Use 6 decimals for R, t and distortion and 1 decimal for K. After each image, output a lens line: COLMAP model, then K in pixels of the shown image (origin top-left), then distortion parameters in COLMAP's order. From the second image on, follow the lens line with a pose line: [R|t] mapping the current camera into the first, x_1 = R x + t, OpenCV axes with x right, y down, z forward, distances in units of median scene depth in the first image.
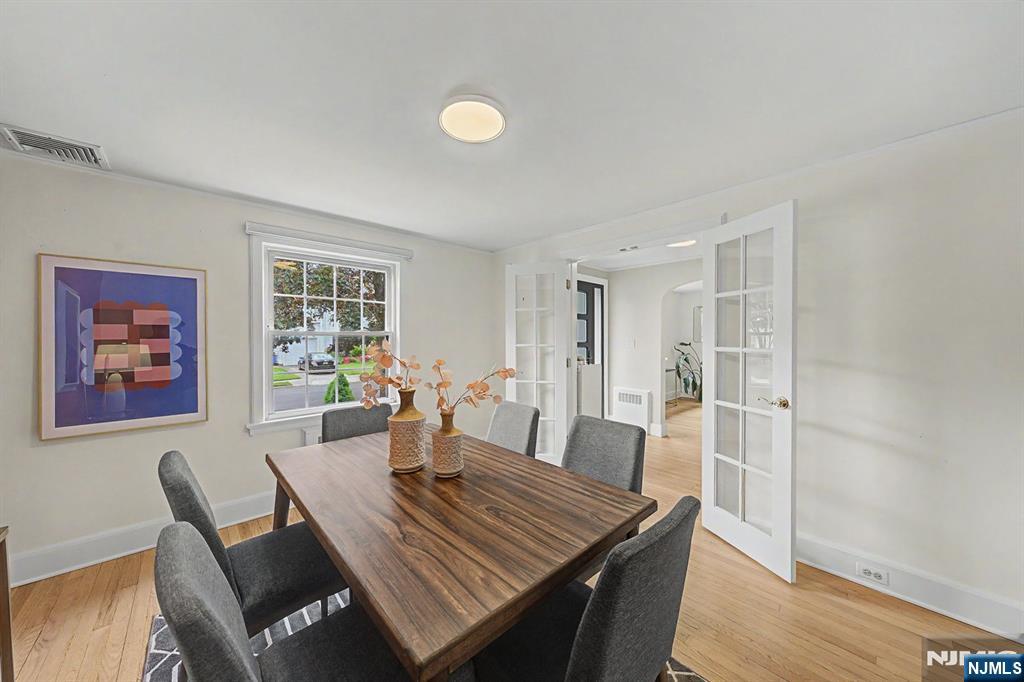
lens RADIAL K [[351.2, 0, 516.6], [0, 351.2, 340.5], [0, 0, 1]] dist [0.000413, 0.000074]
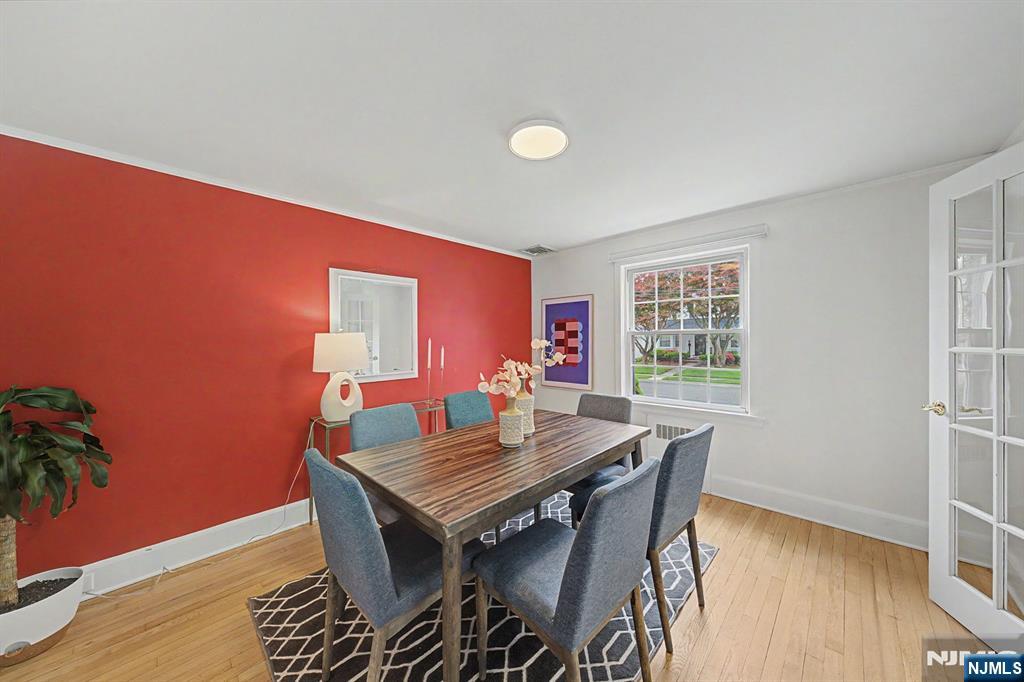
lens RADIAL K [[351.2, 0, 516.3], [0, 351.2, 340.2], [0, 0, 1]] dist [0.000413, 0.000074]
pose [[0.051894, 0.001489, -0.998651, 0.710687], [-0.001939, 0.999997, 0.001390, 0.001549], [0.998651, 0.001864, 0.051897, 0.638190]]
